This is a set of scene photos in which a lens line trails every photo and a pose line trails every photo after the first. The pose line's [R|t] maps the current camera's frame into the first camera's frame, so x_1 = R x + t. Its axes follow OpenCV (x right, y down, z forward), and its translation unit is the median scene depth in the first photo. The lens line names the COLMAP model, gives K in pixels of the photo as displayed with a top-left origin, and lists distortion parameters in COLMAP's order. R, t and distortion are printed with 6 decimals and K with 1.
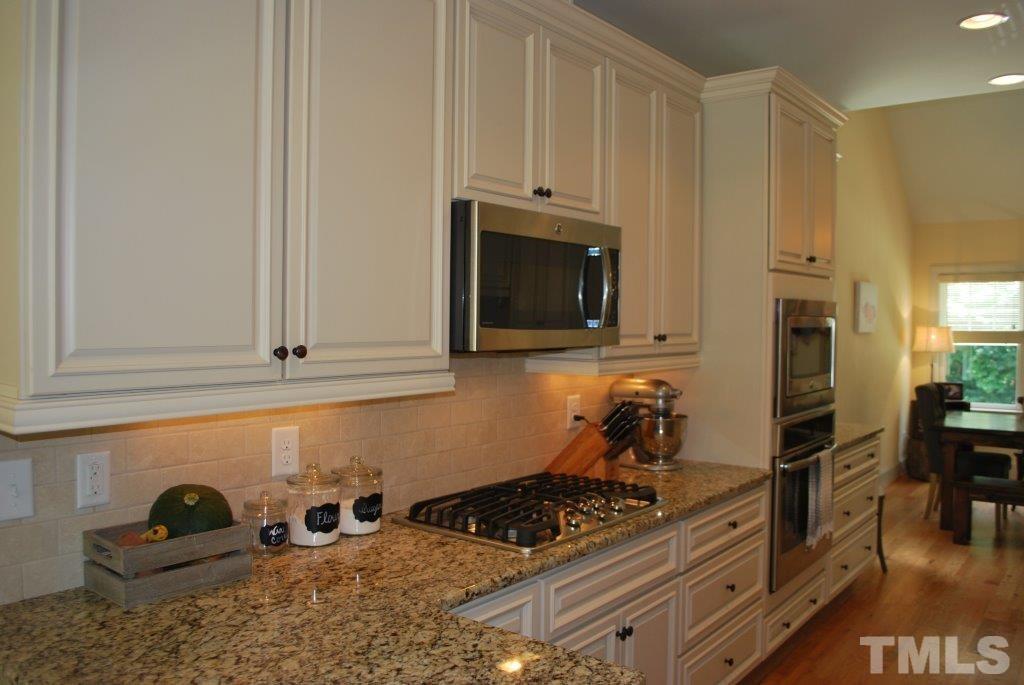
lens RADIAL K [[809.3, 0, 512.0], [0, 809.3, 342.5], [0, 0, 1]] dist [-0.078741, 0.006531]
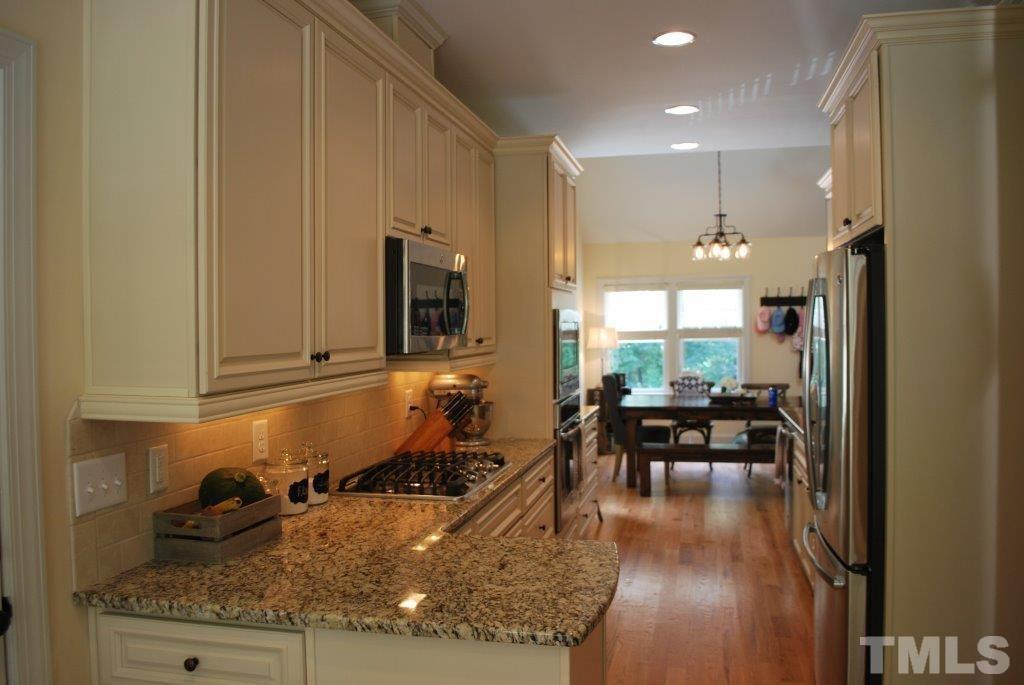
lens RADIAL K [[809.3, 0, 512.0], [0, 809.3, 342.5], [0, 0, 1]] dist [-0.078741, 0.006531]
pose [[0.904097, -0.026389, 0.426512, -0.399003], [0.029899, 0.999552, -0.001534, 0.000197], [-0.426280, 0.014140, 0.904481, -0.230016]]
